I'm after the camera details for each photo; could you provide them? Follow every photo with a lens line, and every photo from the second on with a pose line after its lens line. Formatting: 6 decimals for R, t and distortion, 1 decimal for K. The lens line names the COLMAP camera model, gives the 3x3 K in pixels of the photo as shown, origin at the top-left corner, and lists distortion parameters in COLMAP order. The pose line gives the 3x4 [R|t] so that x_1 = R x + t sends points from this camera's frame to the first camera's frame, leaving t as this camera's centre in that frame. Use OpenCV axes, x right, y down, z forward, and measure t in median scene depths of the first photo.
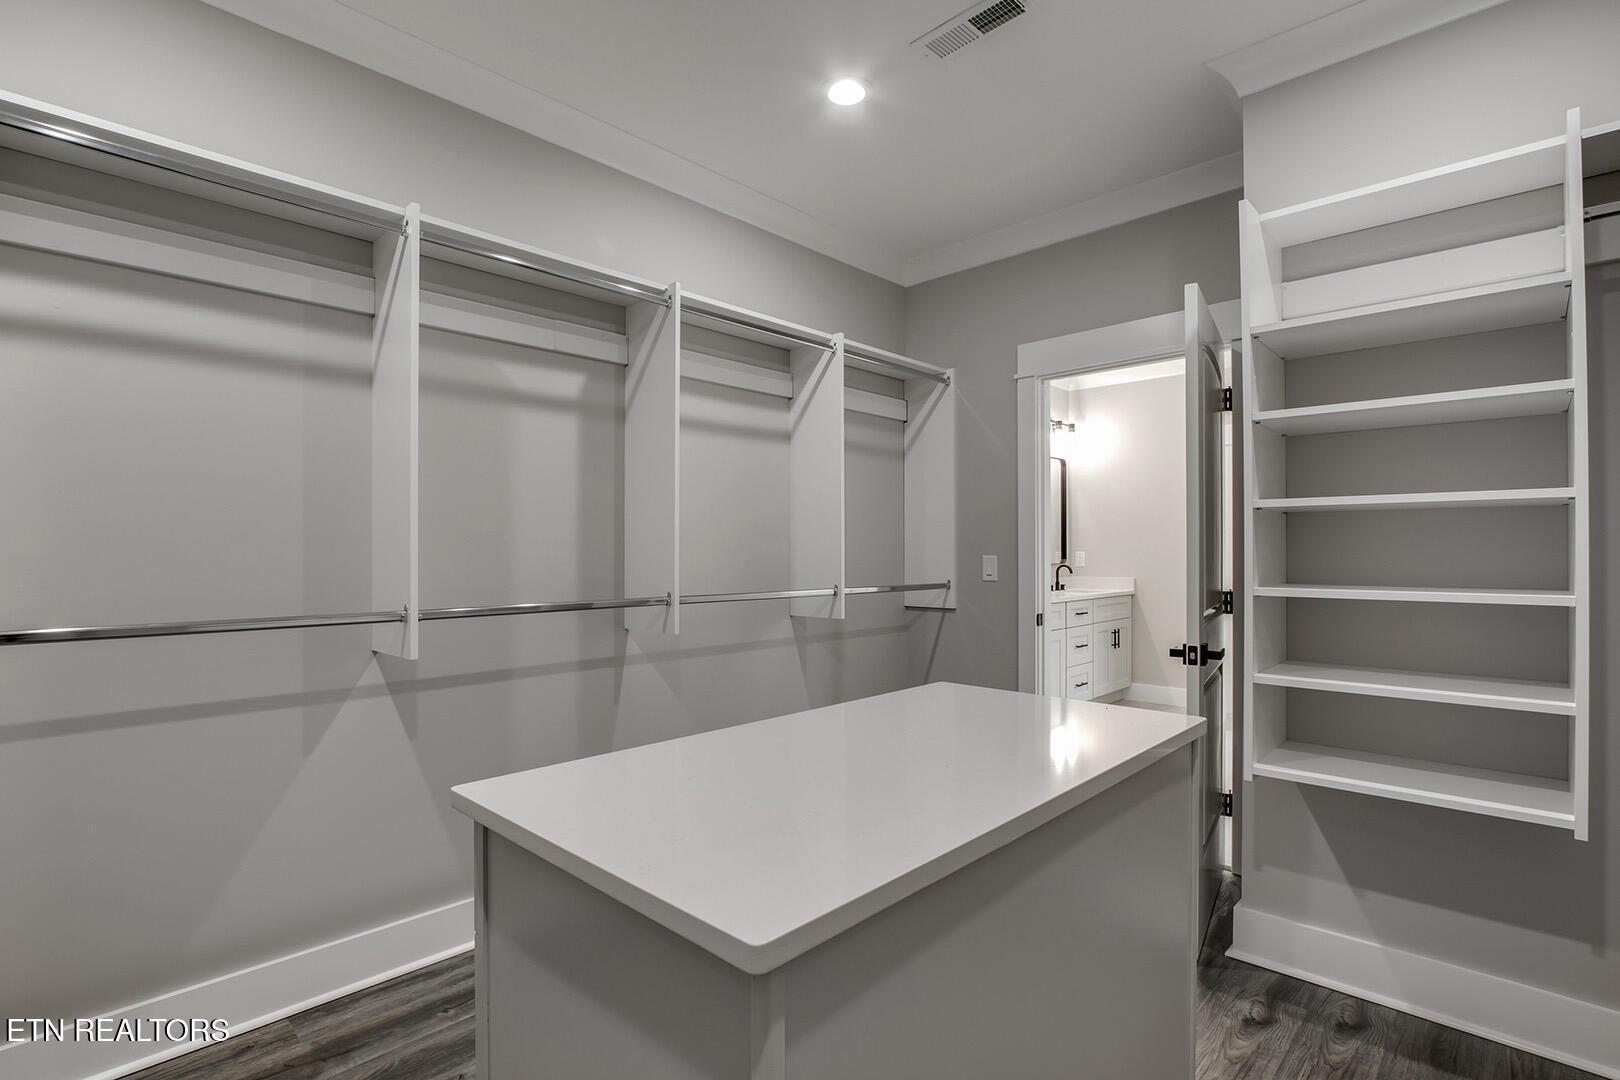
lens RADIAL K [[761.4, 0, 723.4], [0, 761.4, 538.4], [0, 0, 1]] dist [-0.033326, 0.025831]
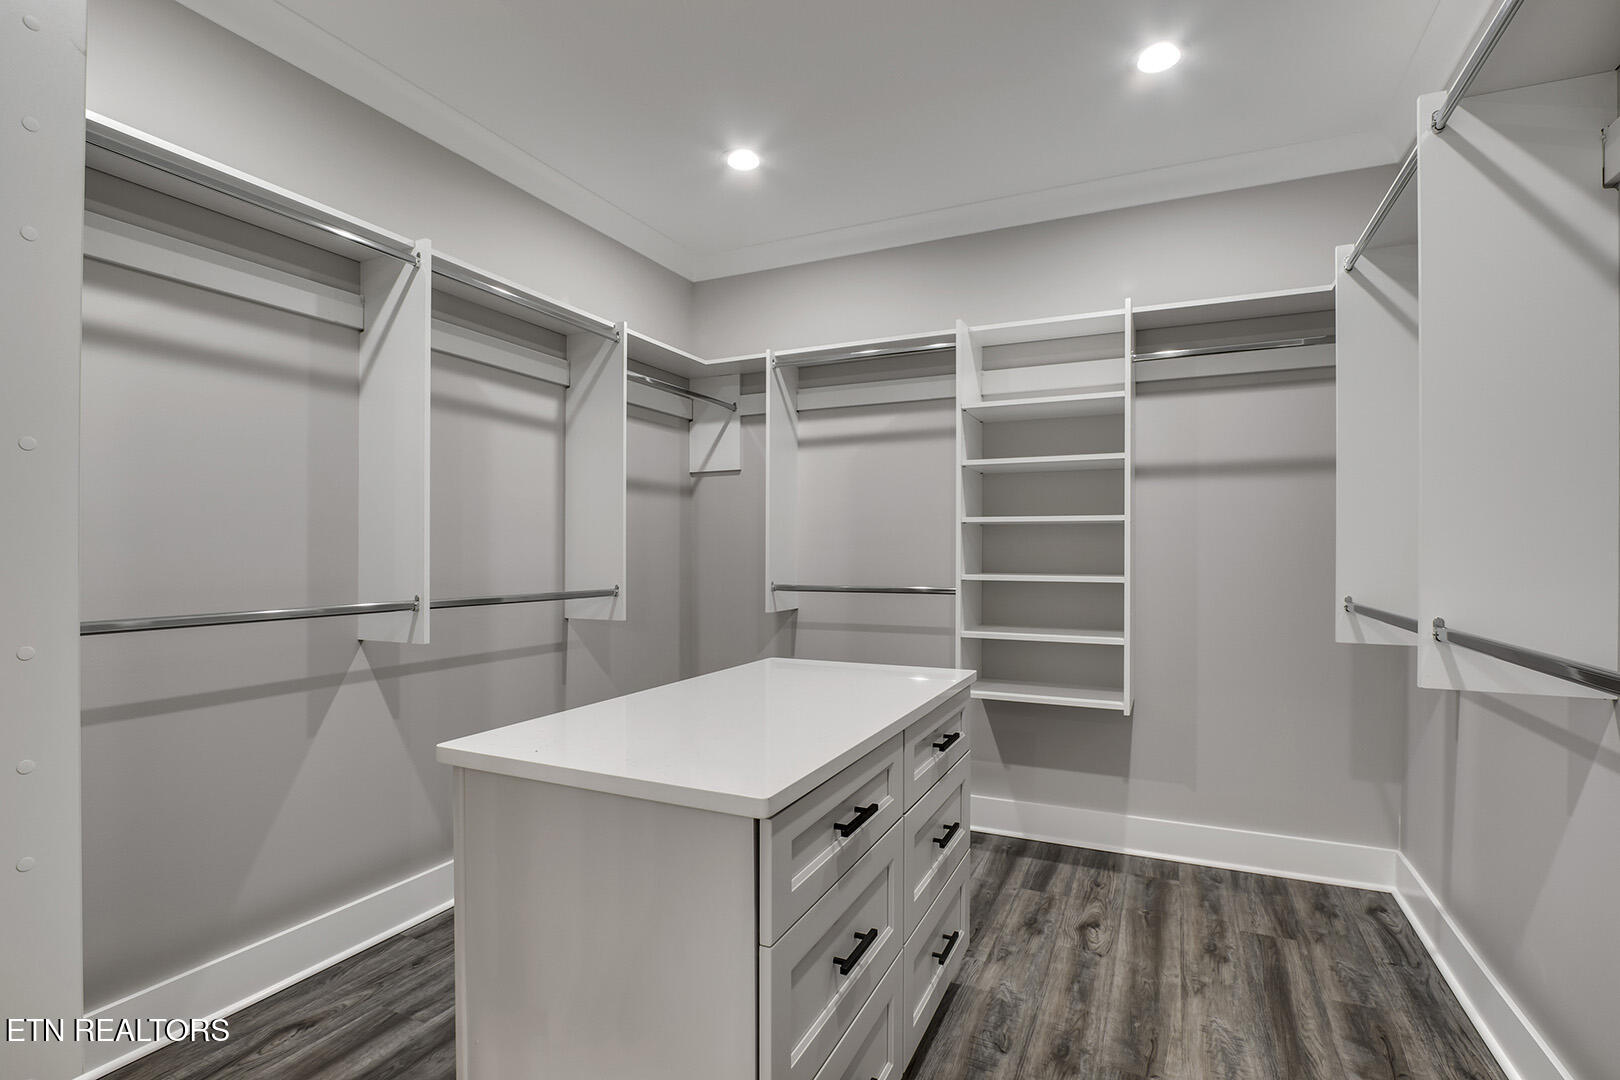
lens RADIAL K [[754.2, 0, 813.3], [0, 754.2, 552.3], [0, 0, 1]] dist [-0.022251, 0.001201]
pose [[0.931205, 0.006484, 0.364438, -0.248773], [-0.013303, 0.999780, 0.016203, -0.003122], [-0.364253, -0.019936, 0.931087, -0.234907]]
